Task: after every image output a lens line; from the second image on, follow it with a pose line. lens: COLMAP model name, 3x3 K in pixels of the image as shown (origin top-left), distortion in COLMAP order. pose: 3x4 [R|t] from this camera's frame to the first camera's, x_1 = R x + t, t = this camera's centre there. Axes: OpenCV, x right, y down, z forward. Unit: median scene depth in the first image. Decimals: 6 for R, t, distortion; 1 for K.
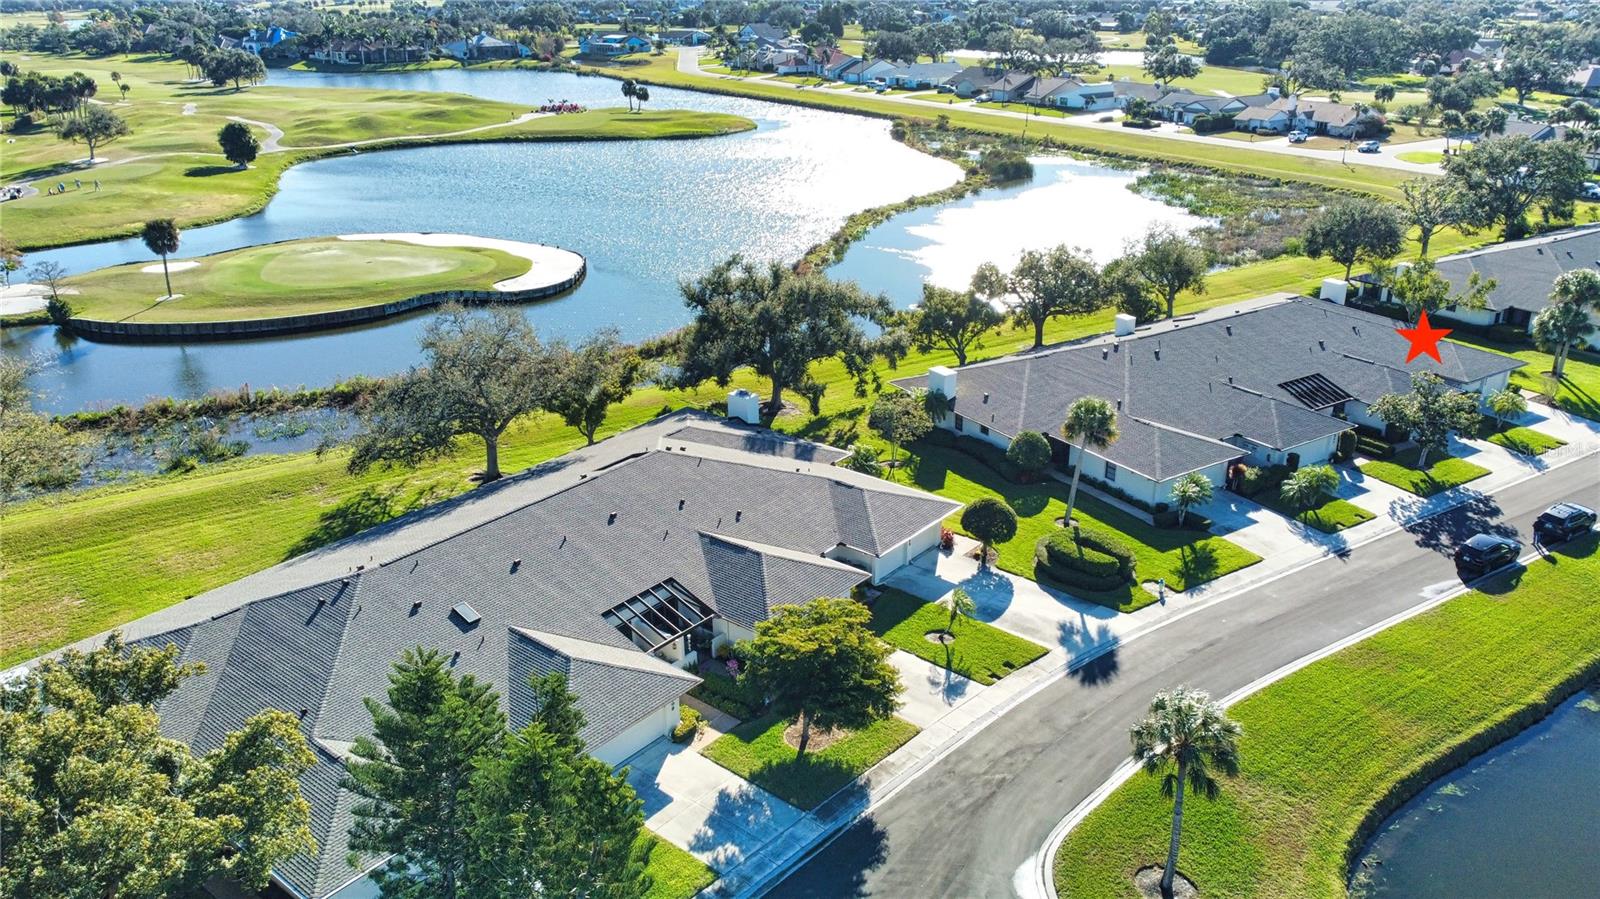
lens RADIAL K [[1208.3, 0, 800.0], [0, 1208.3, 449.5], [0, 0, 1]] dist [0.004247, -0.004600]
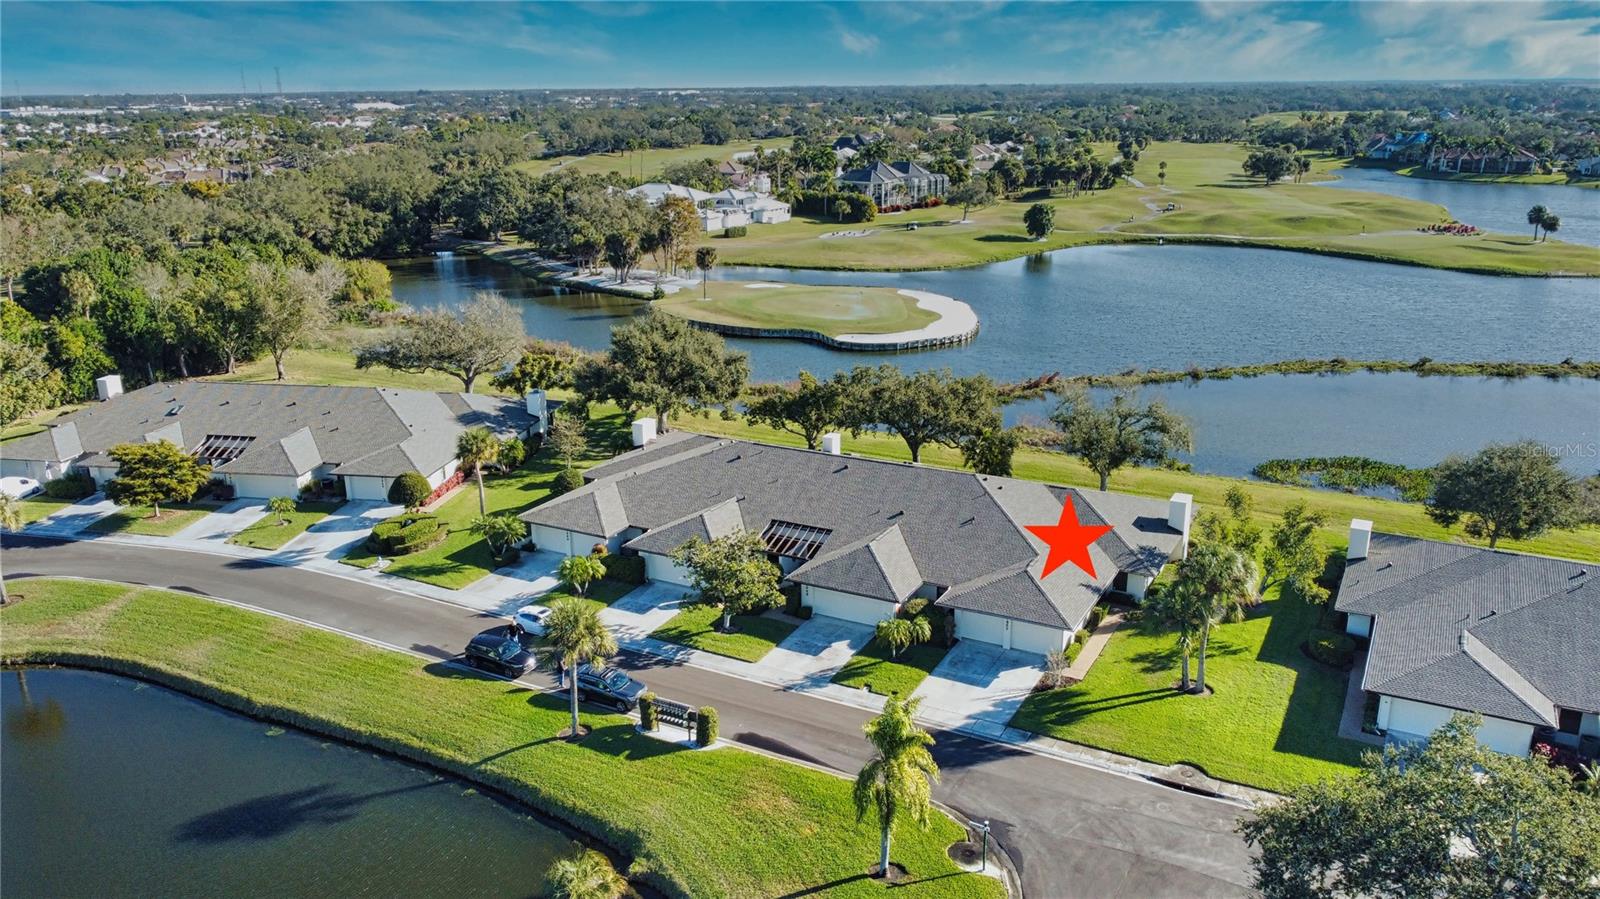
lens RADIAL K [[1208.3, 0, 800.0], [0, 1208.3, 449.5], [0, 0, 1]] dist [0.004247, -0.004600]
pose [[0.490135, 0.259460, -0.832135, 0.987102], [-0.321026, 0.941297, 0.104410, -0.177130], [0.810377, 0.215962, 0.544656, 0.399784]]
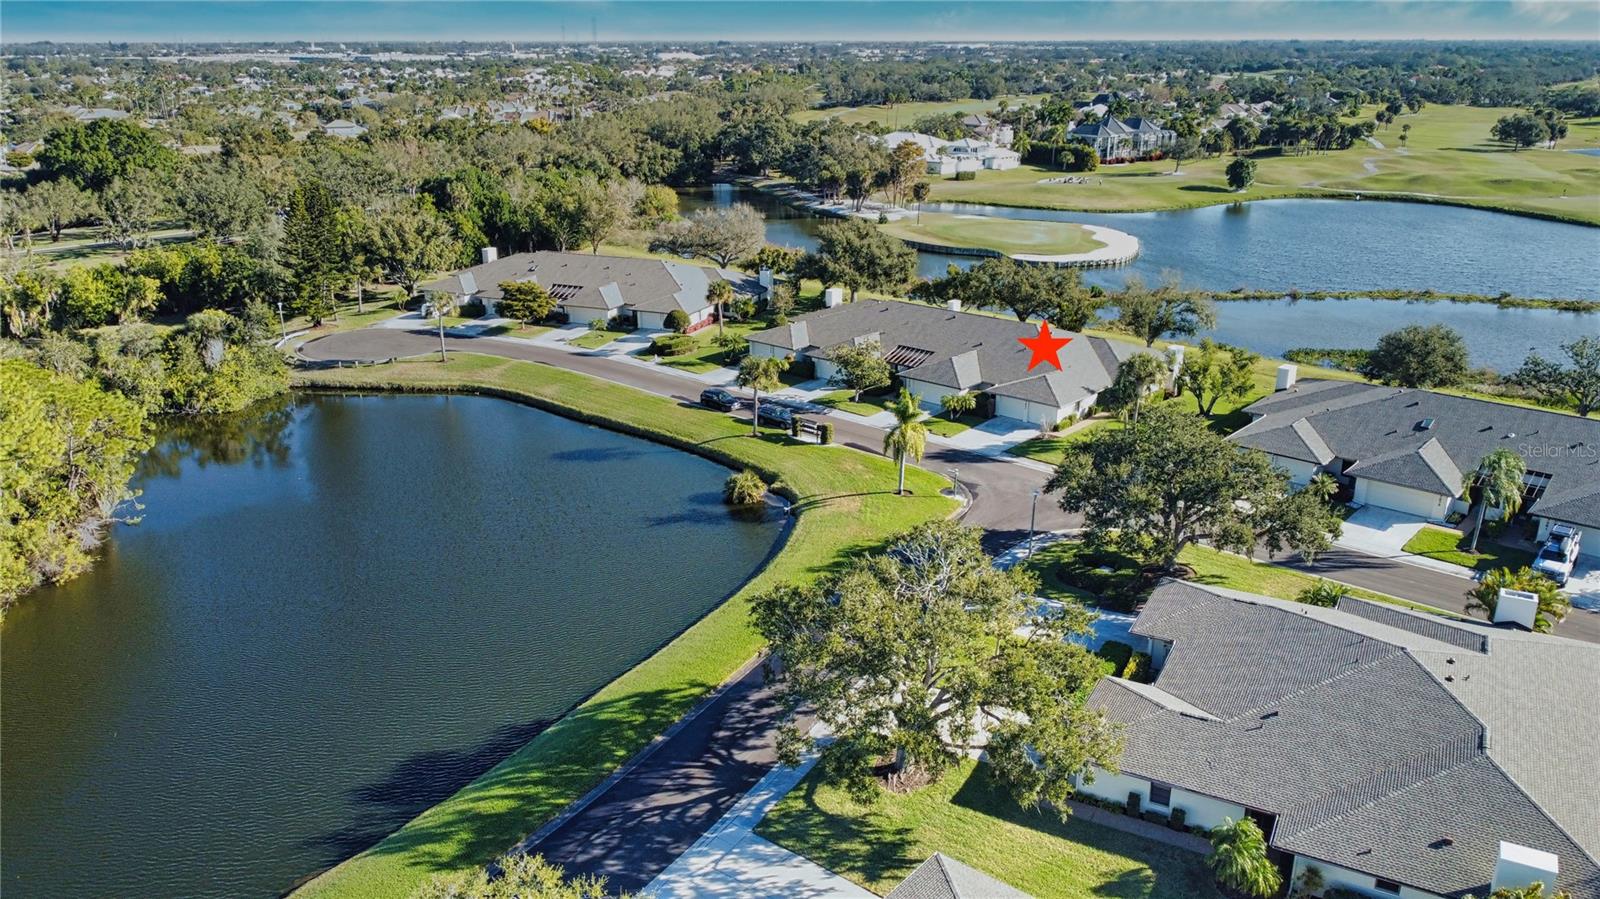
lens RADIAL K [[1204.5, 0, 804.8], [0, 1204.5, 451.2], [0, 0, 1]] dist [0.015690, -0.010507]
pose [[0.281275, 0.322757, -0.903722, 1.439510], [-0.360847, 0.908199, 0.212046, -0.171208], [0.889199, 0.266462, 0.371919, 0.317886]]
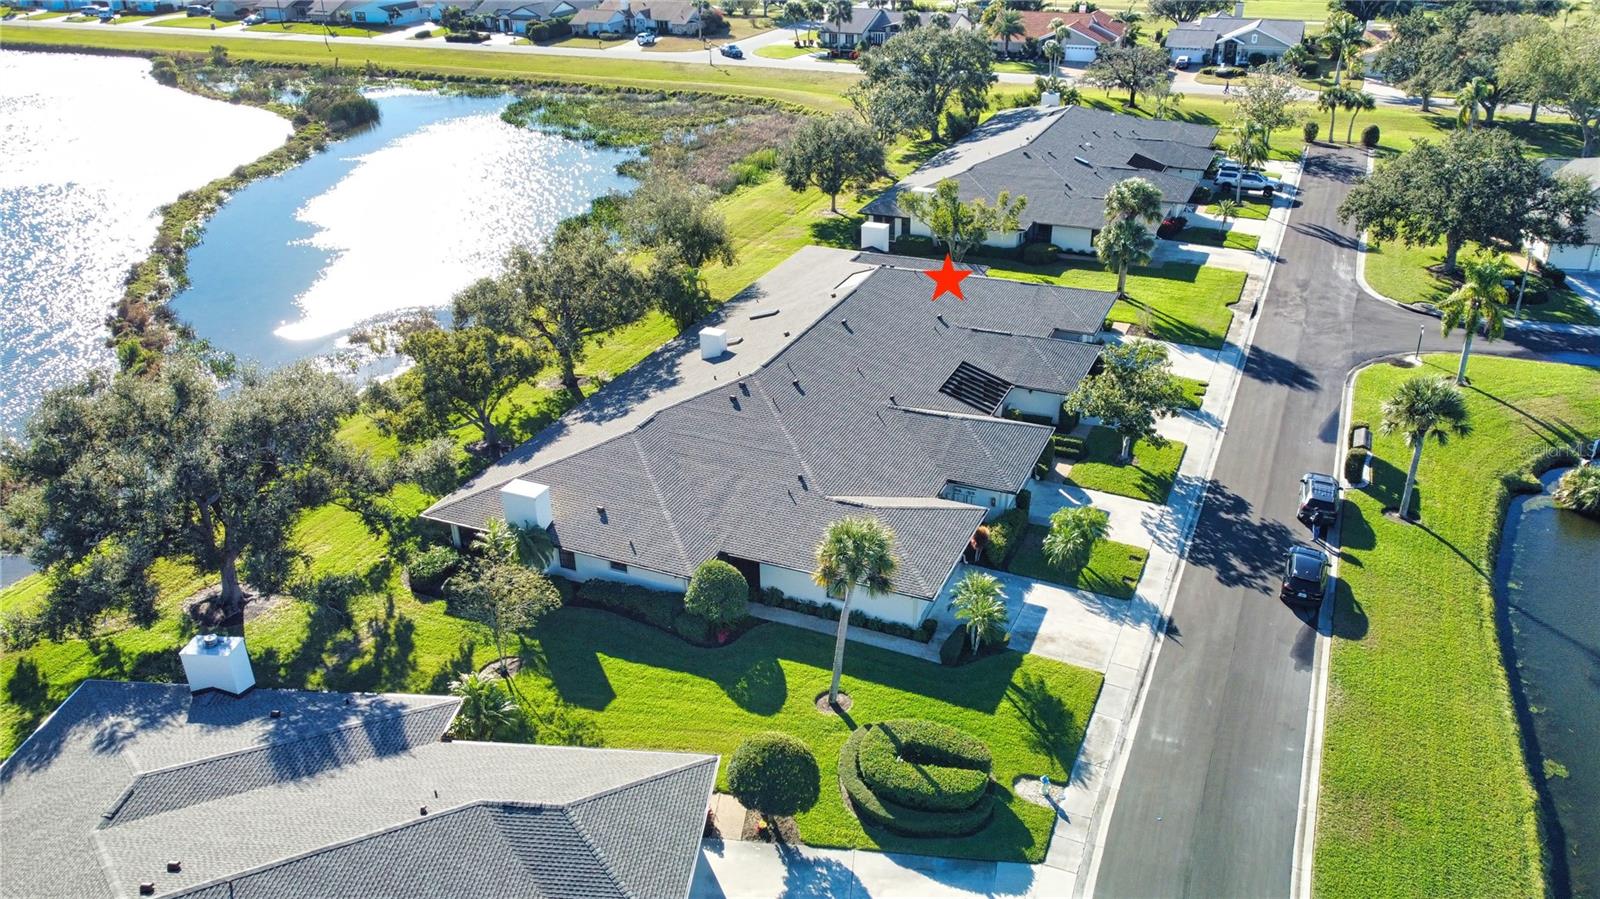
lens RADIAL K [[1209.2, 0, 802.1], [0, 1209.2, 453.4], [0, 0, 1]] dist [-0.001769, -0.002982]
pose [[0.829296, -0.251644, 0.498943, -0.059896], [0.211796, 0.967793, 0.136084, -0.114362], [-0.517118, -0.007180, 0.855884, 0.318131]]
